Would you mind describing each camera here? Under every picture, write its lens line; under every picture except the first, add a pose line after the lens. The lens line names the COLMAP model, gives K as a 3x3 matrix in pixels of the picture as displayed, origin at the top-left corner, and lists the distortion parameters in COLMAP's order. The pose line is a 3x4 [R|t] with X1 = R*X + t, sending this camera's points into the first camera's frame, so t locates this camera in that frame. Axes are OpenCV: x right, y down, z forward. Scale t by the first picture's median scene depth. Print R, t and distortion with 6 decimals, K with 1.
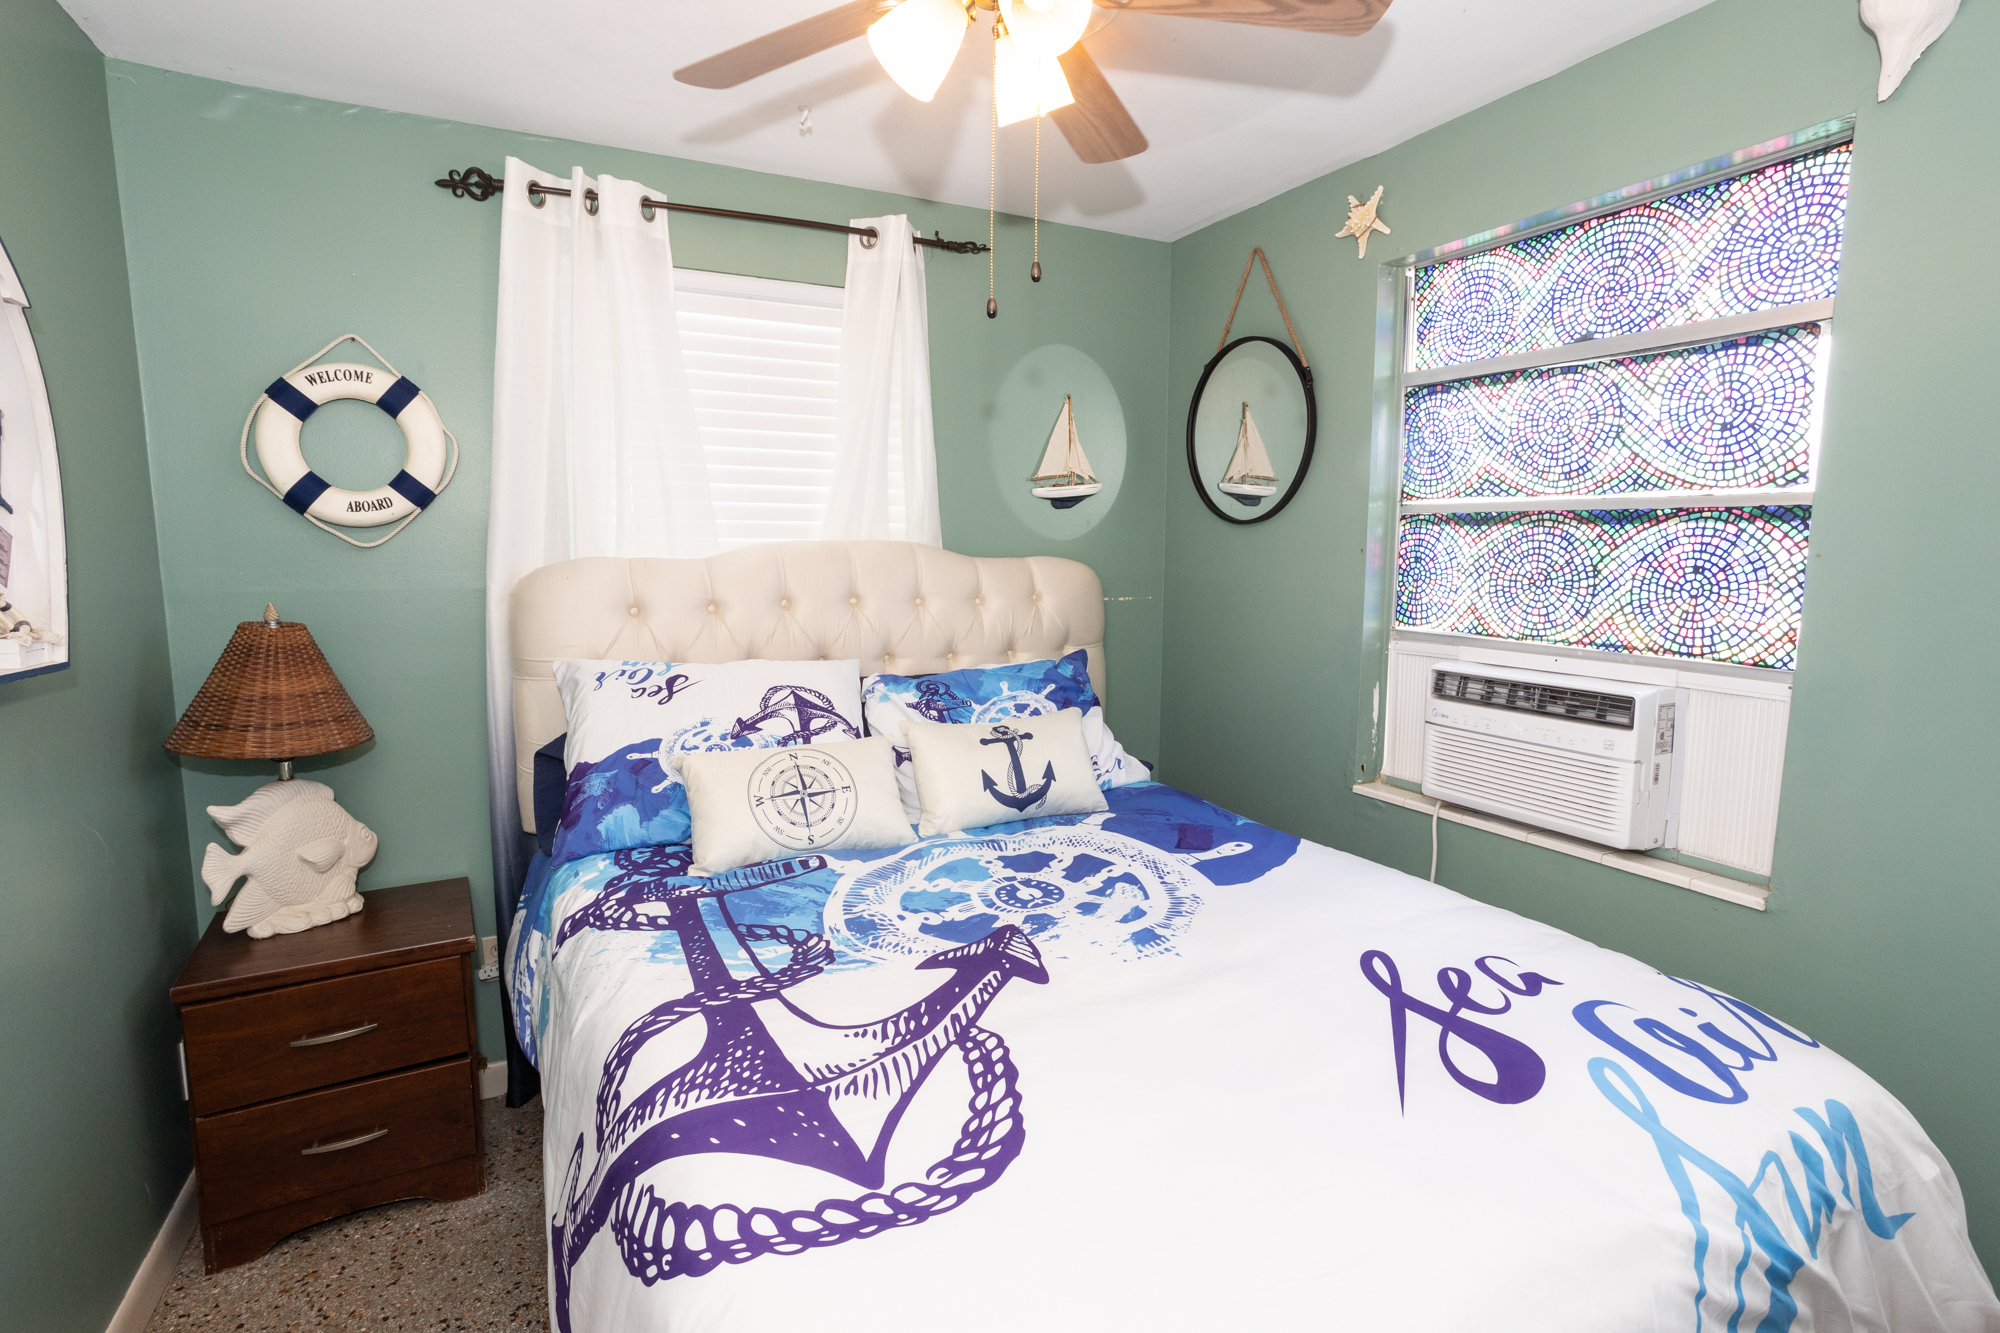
lens RADIAL K [[948.4, 0, 1003.1], [0, 948.4, 657.5], [0, 0, 1]] dist [-0.050412, 0.003315]
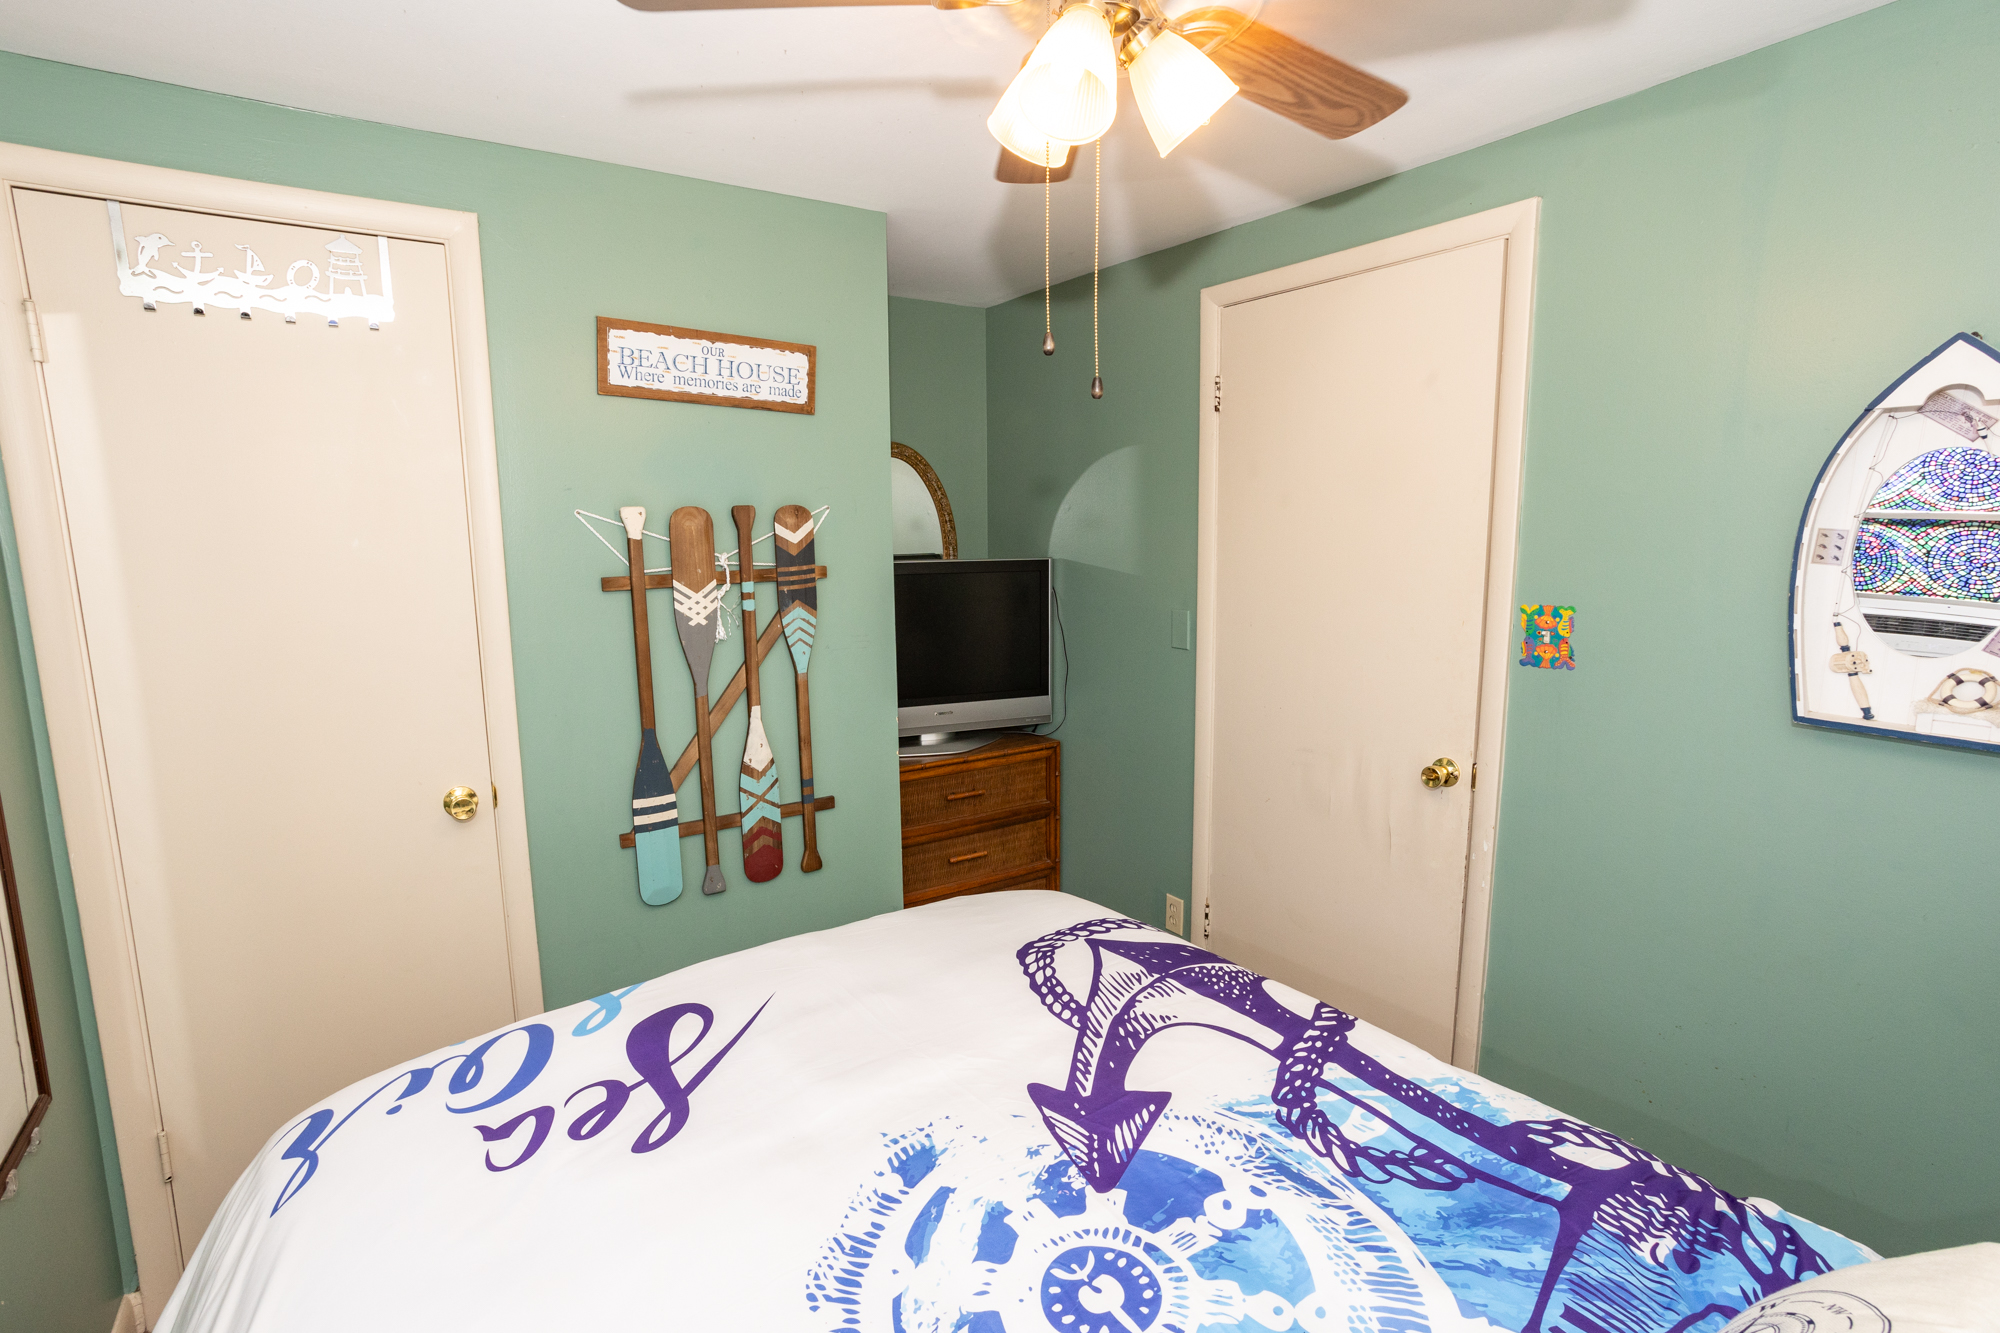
lens RADIAL K [[948.4, 0, 1003.1], [0, 948.4, 669.5], [0, 0, 1]] dist [-0.050412, 0.003315]
pose [[-0.990610, 0.028091, -0.133804, 0.200488], [-0.008316, 0.964473, 0.264051, -0.347738], [0.136468, 0.262684, -0.955183, 1.897285]]
